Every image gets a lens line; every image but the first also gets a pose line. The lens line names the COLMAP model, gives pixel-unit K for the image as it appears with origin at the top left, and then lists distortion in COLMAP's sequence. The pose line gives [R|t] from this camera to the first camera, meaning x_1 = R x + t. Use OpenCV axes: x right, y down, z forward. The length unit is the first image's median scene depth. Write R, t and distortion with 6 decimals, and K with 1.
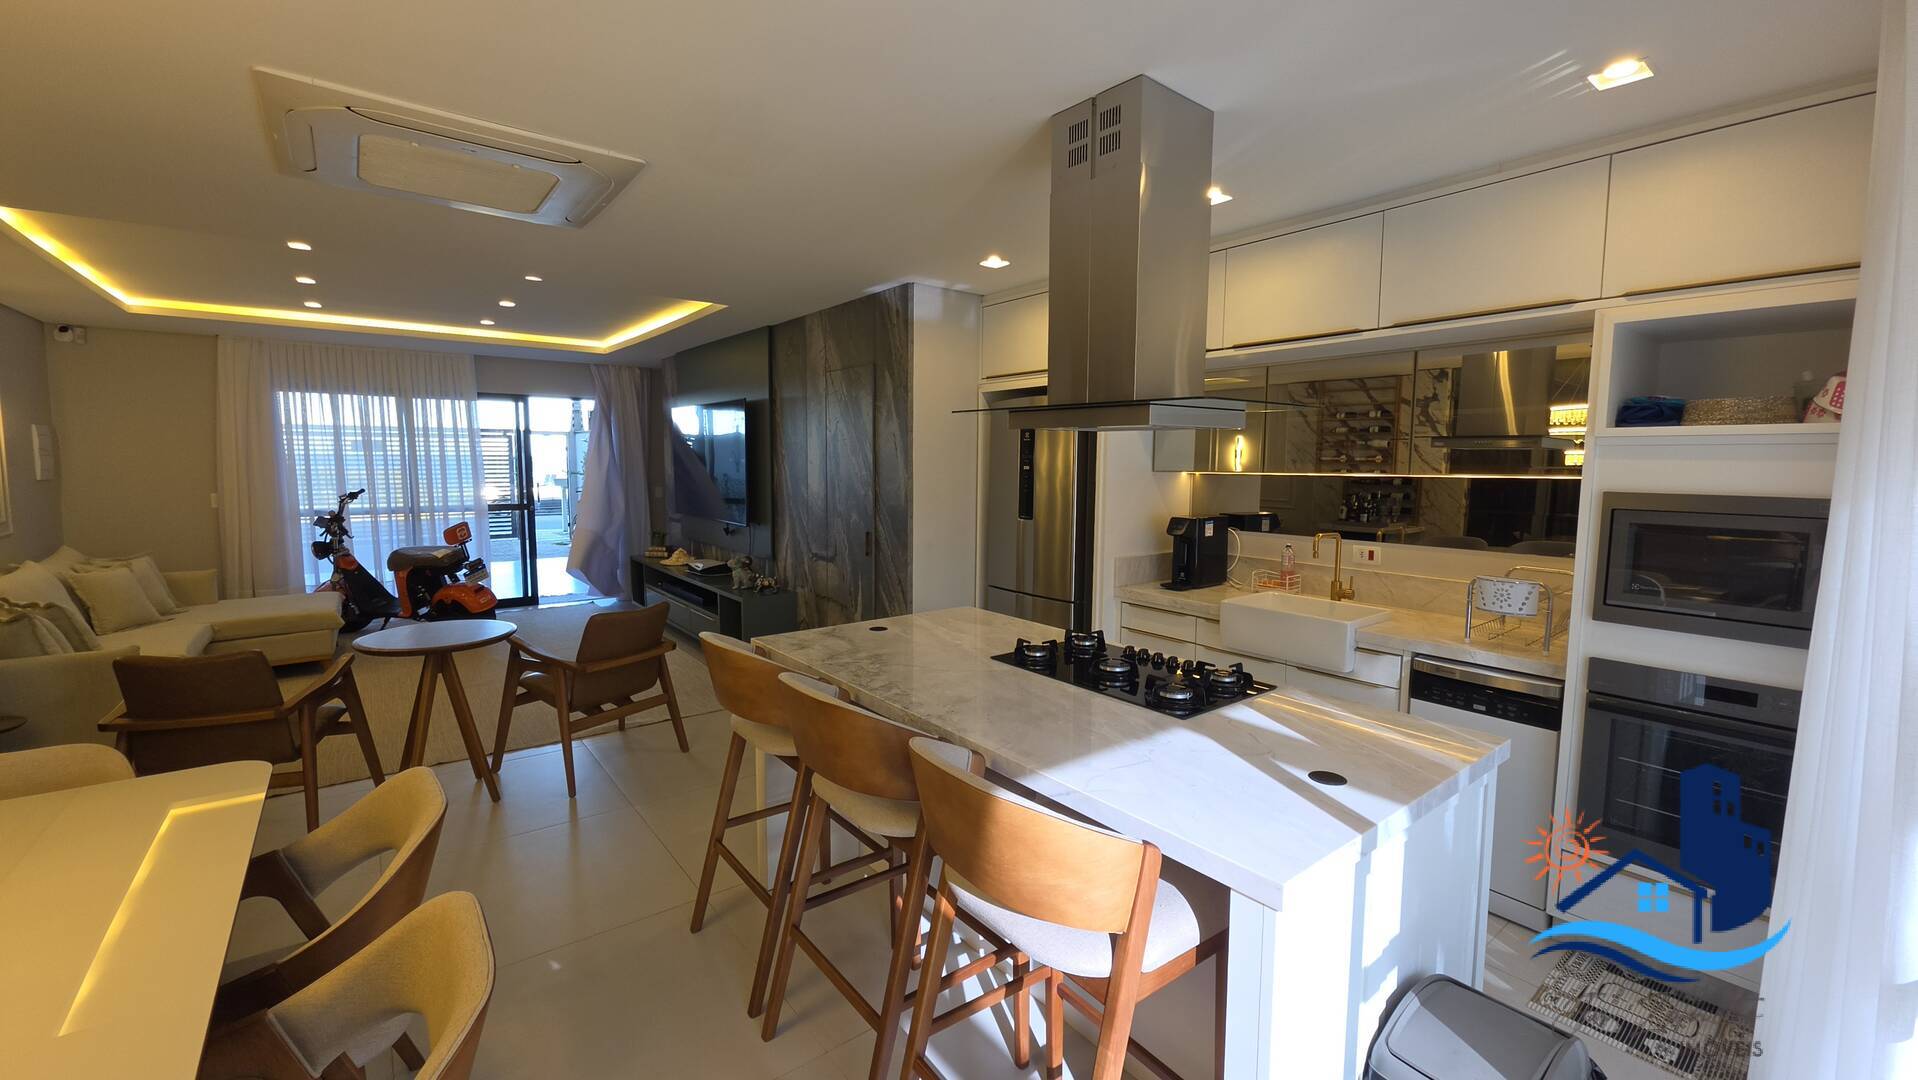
lens RADIAL K [[762.8, 0, 965.9], [0, 762.8, 532.0], [0, 0, 1]] dist [0.010905, -0.006762]
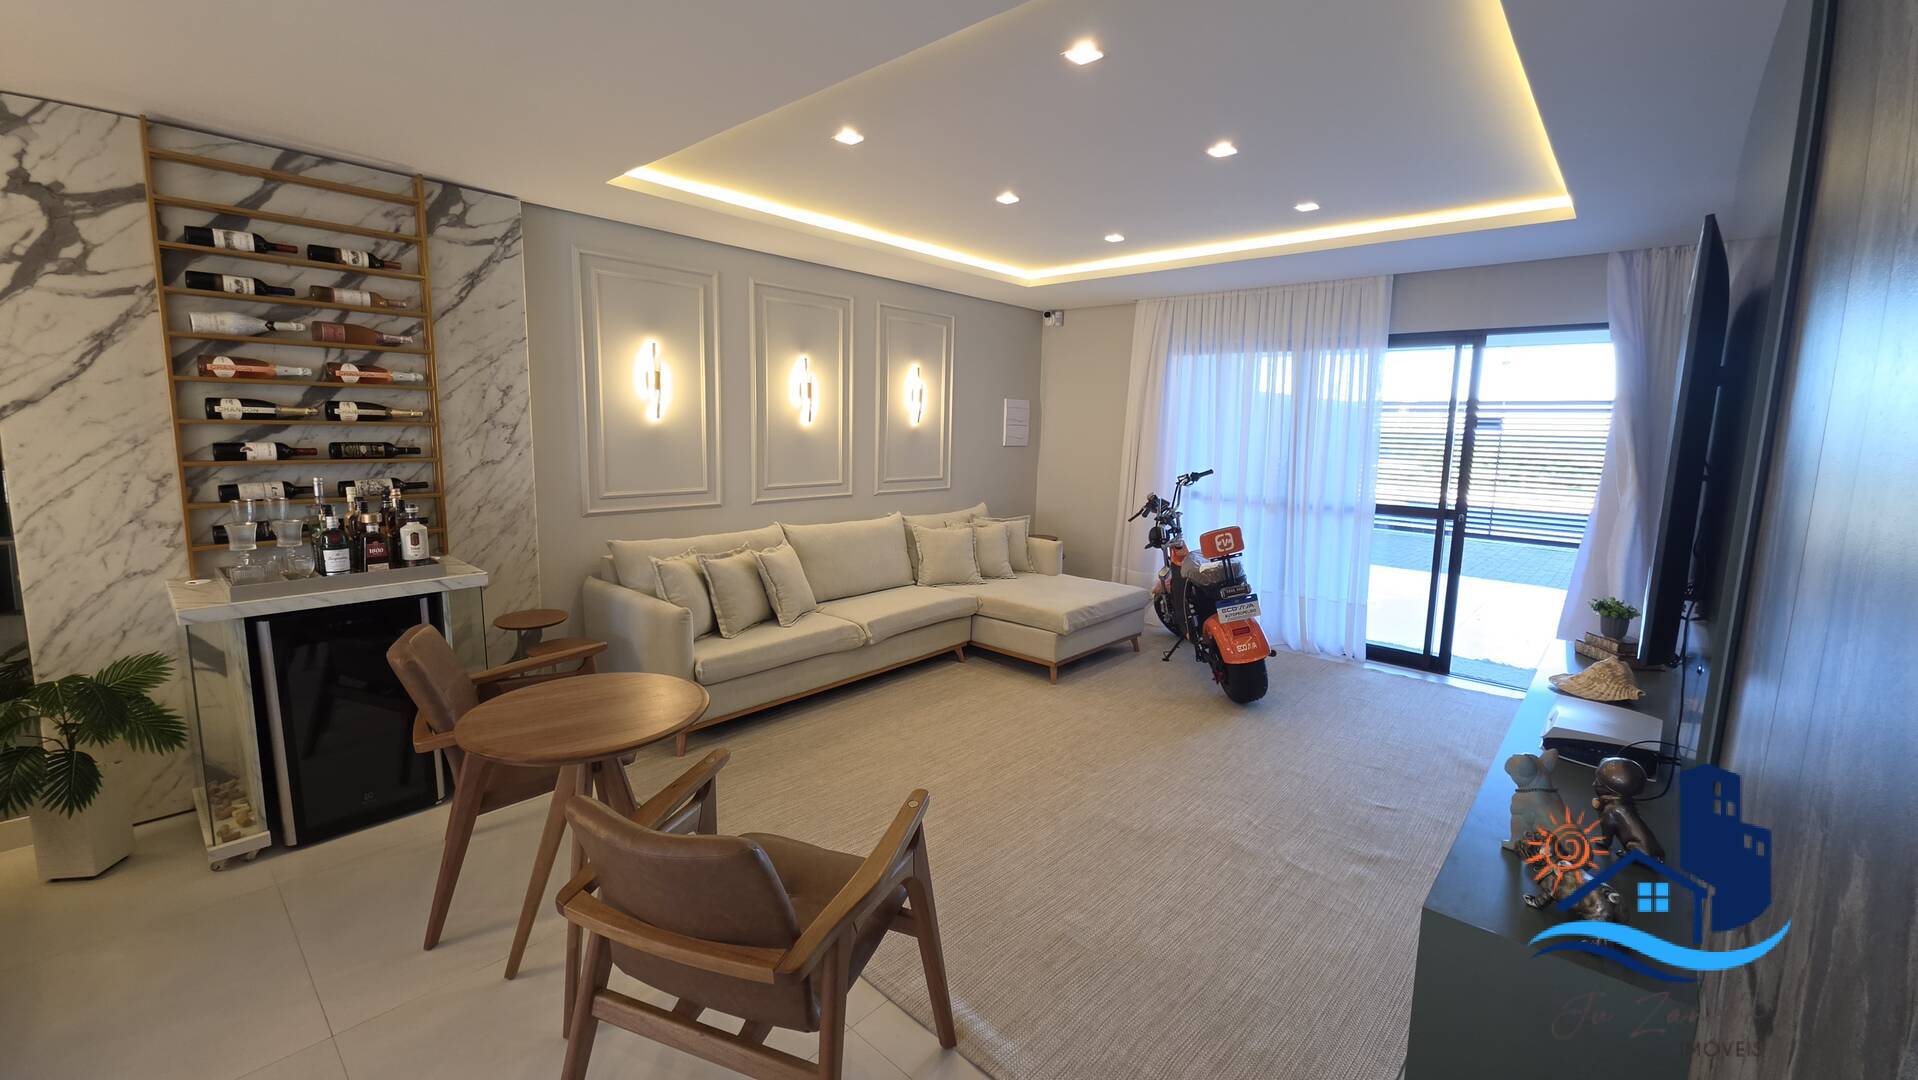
lens RADIAL K [[762.8, 0, 944.1], [0, 762.8, 539.9], [0, 0, 1]] dist [0.010905, -0.006762]
pose [[0.172100, 0.148755, -0.973783, -0.064760], [-0.116917, 0.984630, 0.129749, -0.095926], [0.978117, 0.091522, 0.186847, 0.996306]]
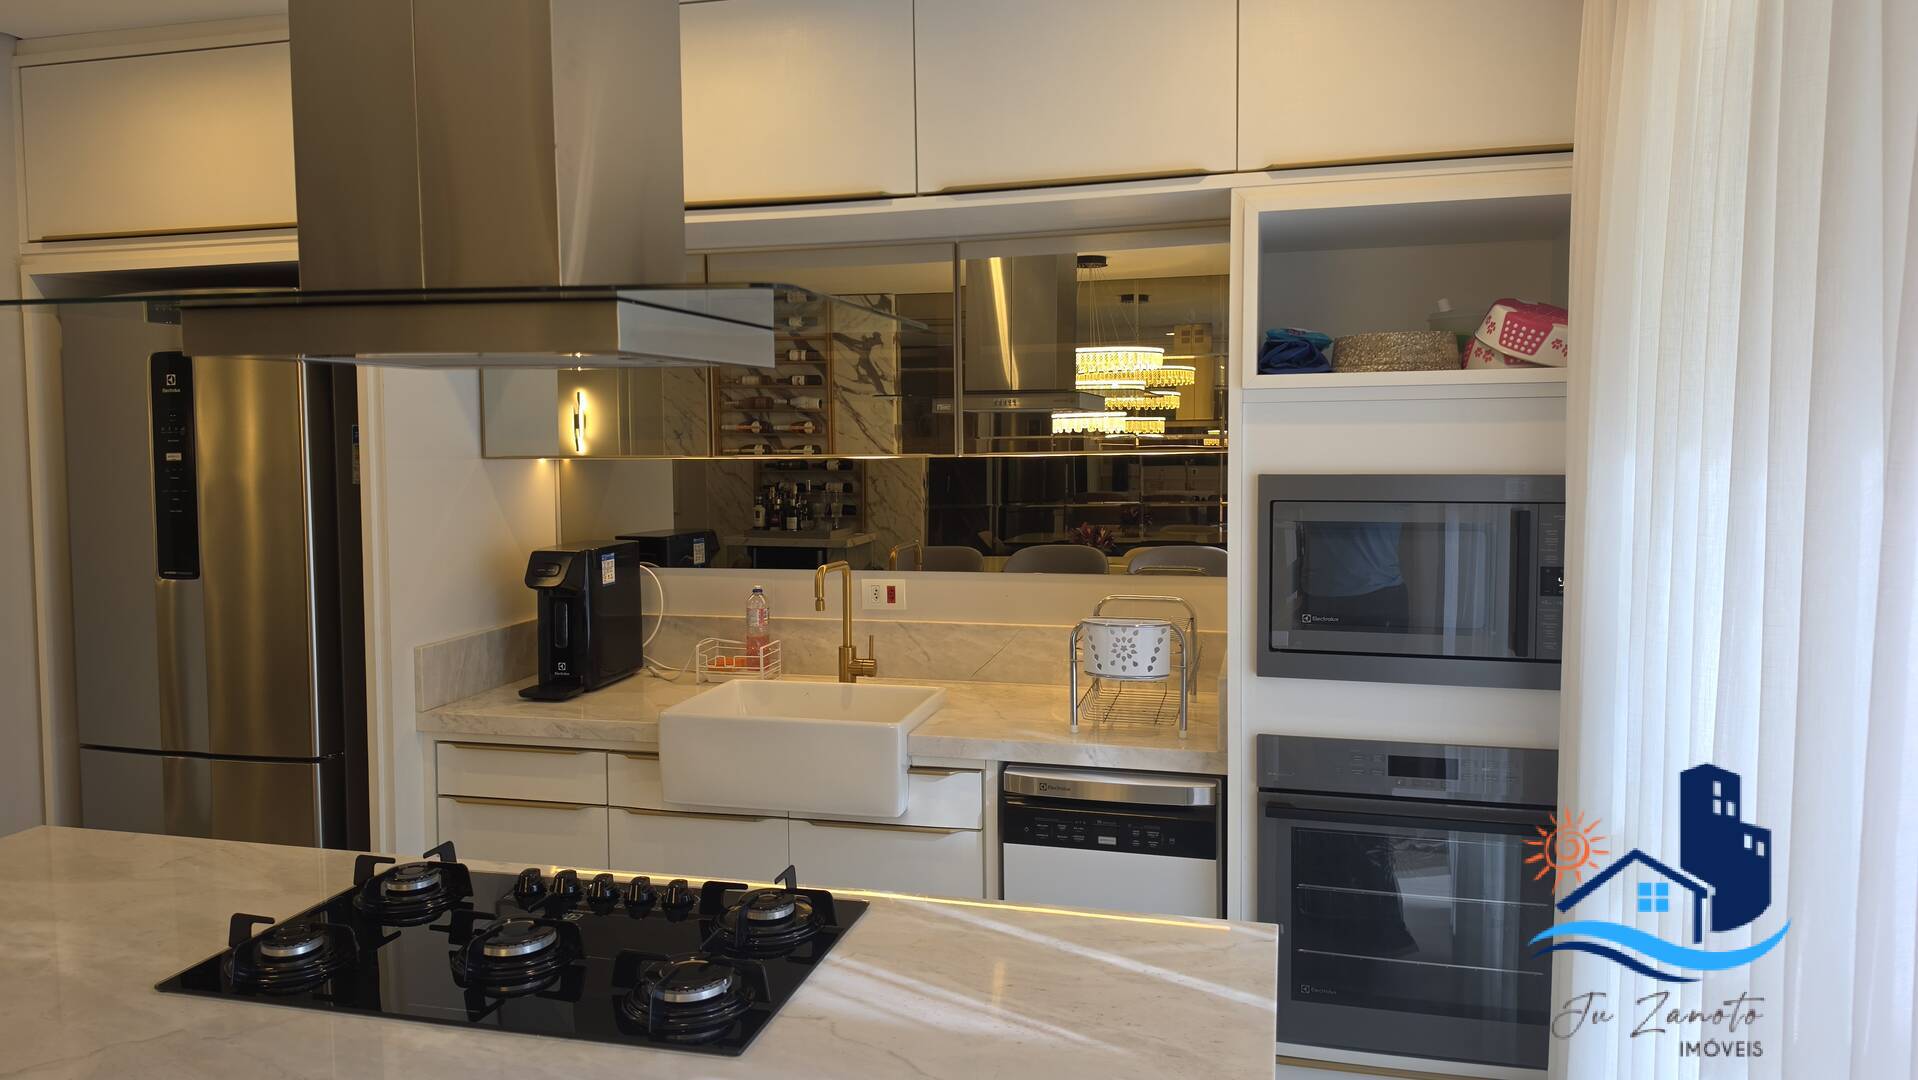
lens RADIAL K [[1316.7, 0, 958.5], [0, 1316.7, 504.3], [0, 0, 1]] dist [0.043208, -0.052516]
pose [[0.796801, -0.046764, 0.602430, -0.019838], [0.070905, 0.997349, -0.016362, -0.016025], [-0.600067, 0.055753, 0.798004, 0.161797]]
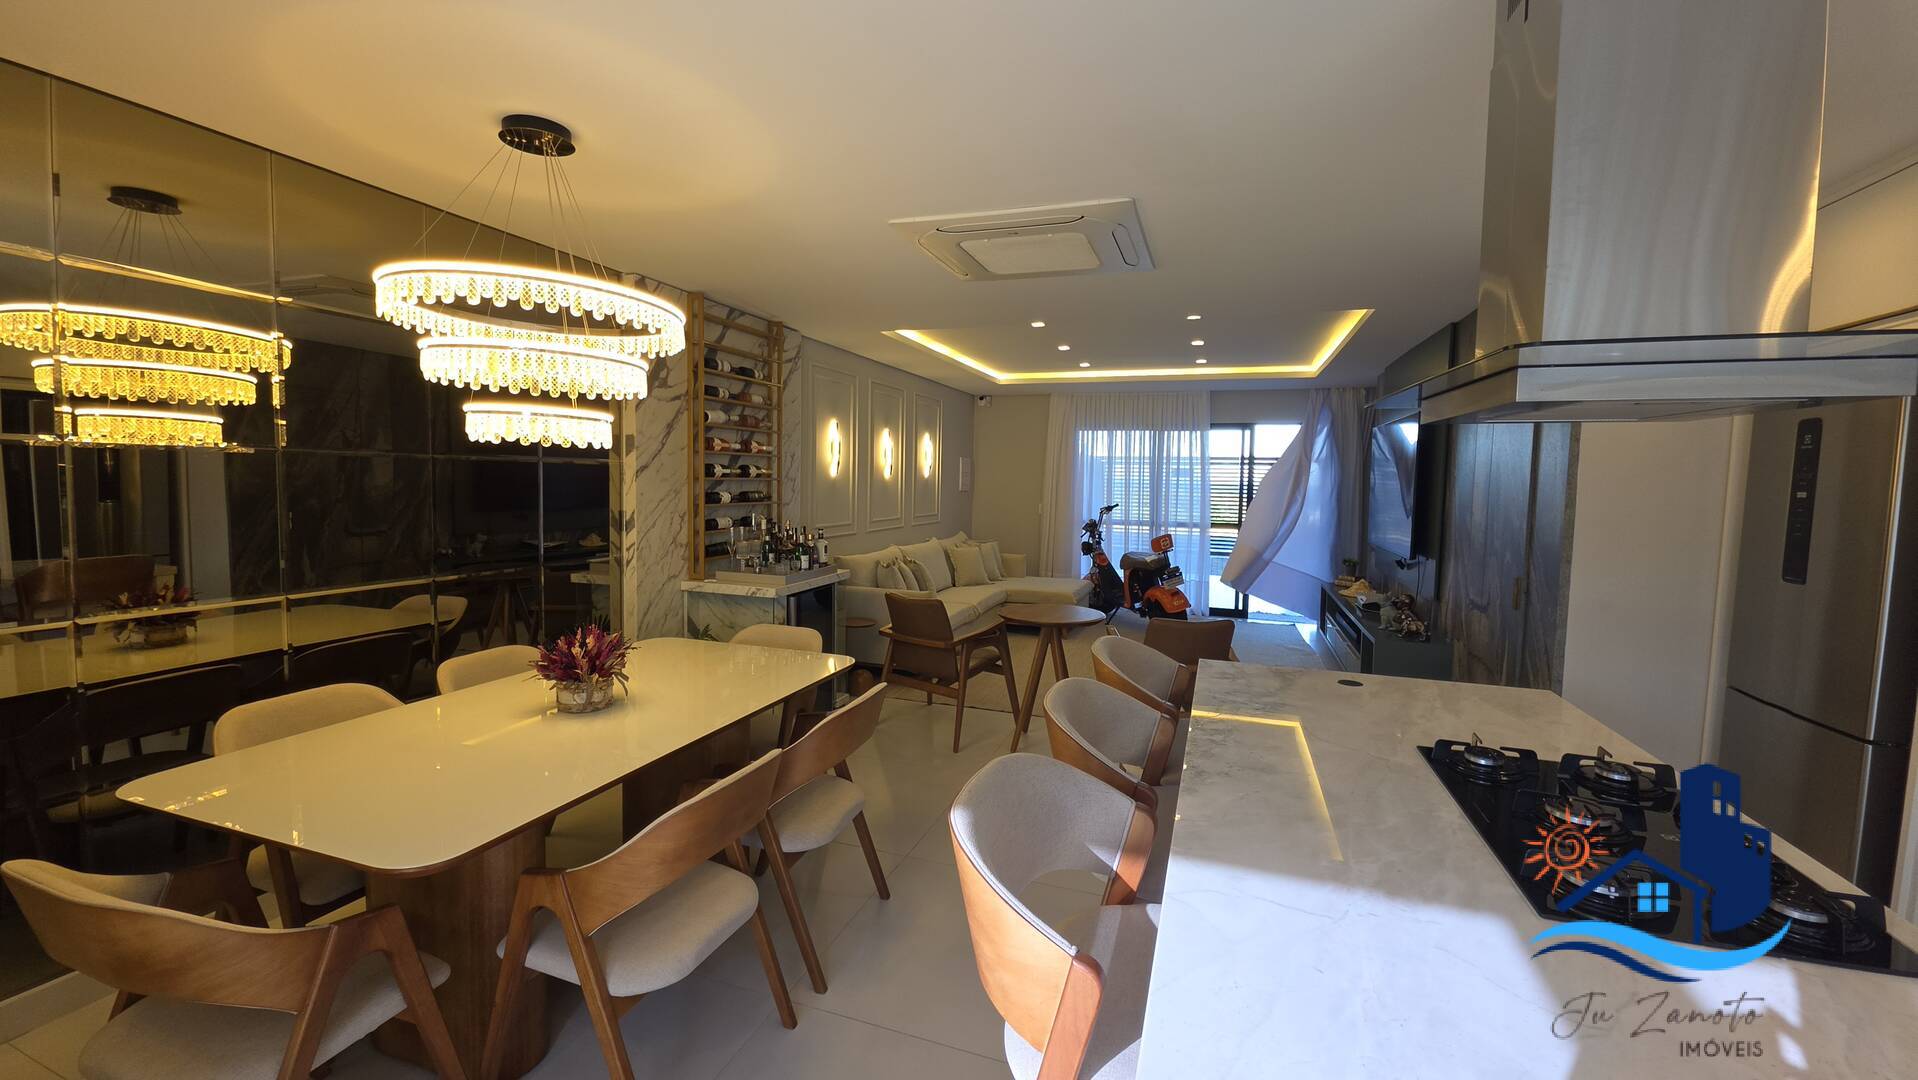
lens RADIAL K [[762.8, 0, 945.3], [0, 762.8, 537.7], [0, 0, 1]] dist [0.010905, -0.006762]
pose [[0.528989, 0.069670, -0.845764, 0.243543], [-0.095052, 0.995217, 0.022531, -0.002745], [0.843288, 0.068473, 0.533082, 0.143764]]
